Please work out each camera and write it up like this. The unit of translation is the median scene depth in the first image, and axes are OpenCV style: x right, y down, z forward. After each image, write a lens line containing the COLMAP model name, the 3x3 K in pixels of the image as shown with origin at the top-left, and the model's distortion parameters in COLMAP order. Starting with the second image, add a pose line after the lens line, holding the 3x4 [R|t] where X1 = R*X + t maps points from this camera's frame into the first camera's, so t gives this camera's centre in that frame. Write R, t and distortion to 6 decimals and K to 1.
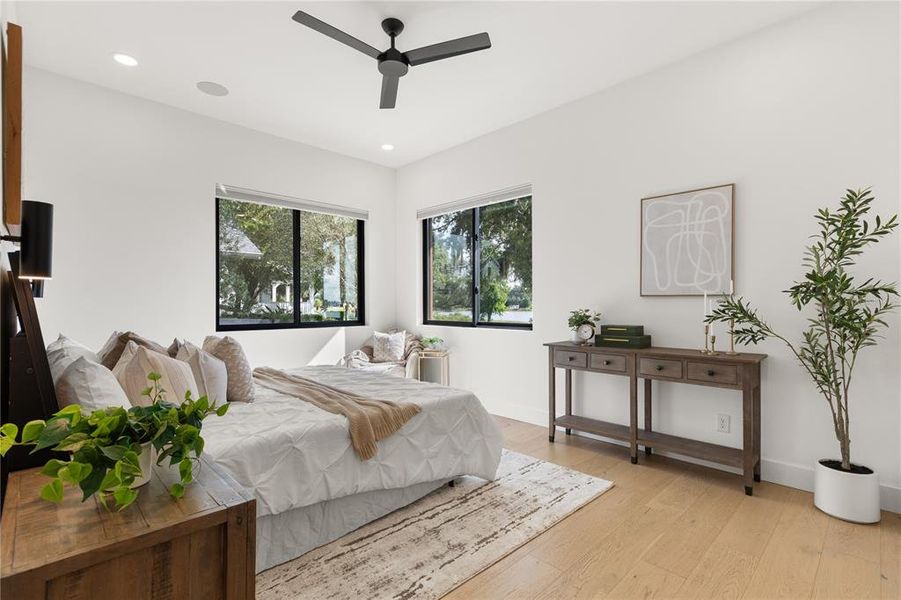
lens RADIAL K [[423.3, 0, 451.2], [0, 423.3, 300.5], [0, 0, 1]] dist [0.004196, 0.000214]
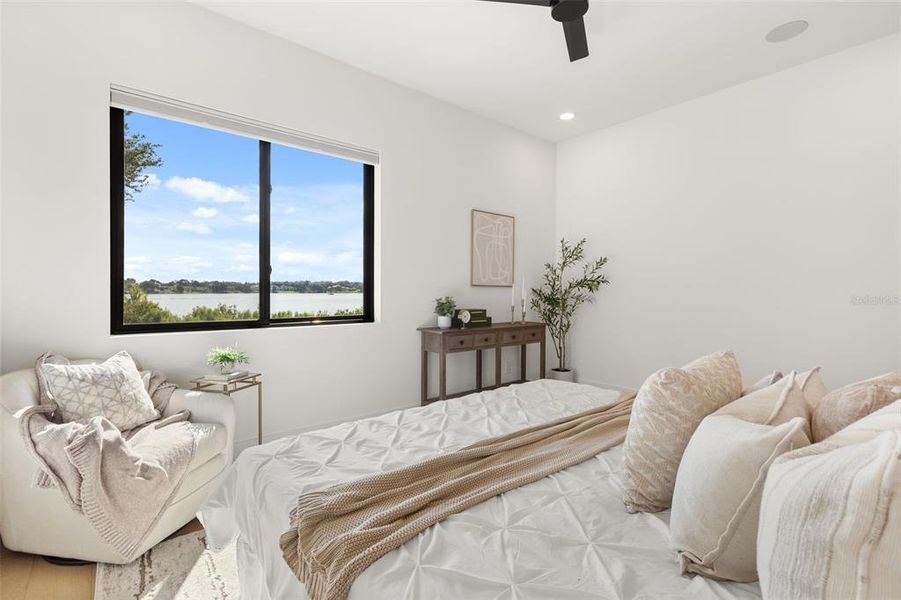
lens RADIAL K [[423.3, 0, 457.4], [0, 423.3, 296.9], [0, 0, 1]] dist [0.004196, 0.000214]
pose [[0.057814, -0.002541, 0.998324, -0.849654], [-0.003127, 0.999991, 0.002727, 0.020141], [-0.998322, -0.003279, 0.057805, 1.012641]]
